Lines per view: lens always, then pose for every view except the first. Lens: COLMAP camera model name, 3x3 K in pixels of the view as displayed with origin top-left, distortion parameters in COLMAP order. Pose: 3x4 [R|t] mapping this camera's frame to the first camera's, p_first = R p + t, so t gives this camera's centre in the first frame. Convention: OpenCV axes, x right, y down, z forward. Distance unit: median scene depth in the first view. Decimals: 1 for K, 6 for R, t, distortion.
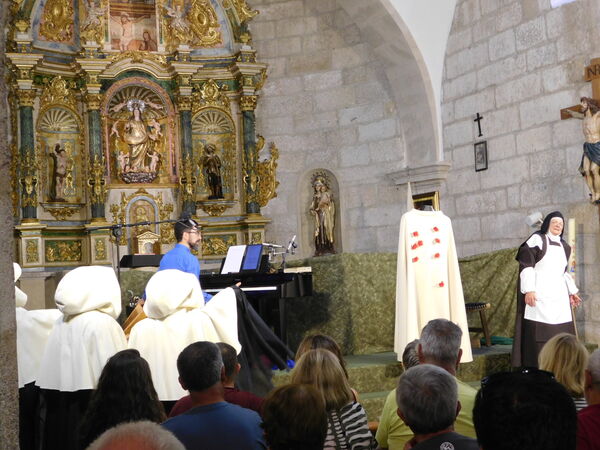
lens RADIAL K [[917.9, 0, 300.5], [0, 917.9, 227.3], [0, 0, 1]] dist [0.035461, 0.000000]
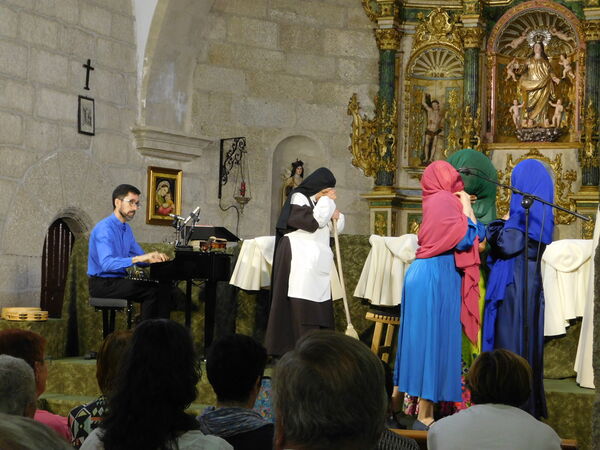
lens RADIAL K [[1276.8, 0, 302.3], [0, 1276.8, 224.3], [0, 0, 1]] dist [0.044900, 0.000000]
pose [[0.722695, 0.039969, -0.690011, 0.411378], [-0.028701, 0.999201, 0.027818, -0.004641], [0.690571, -0.000300, 0.723264, 0.115448]]
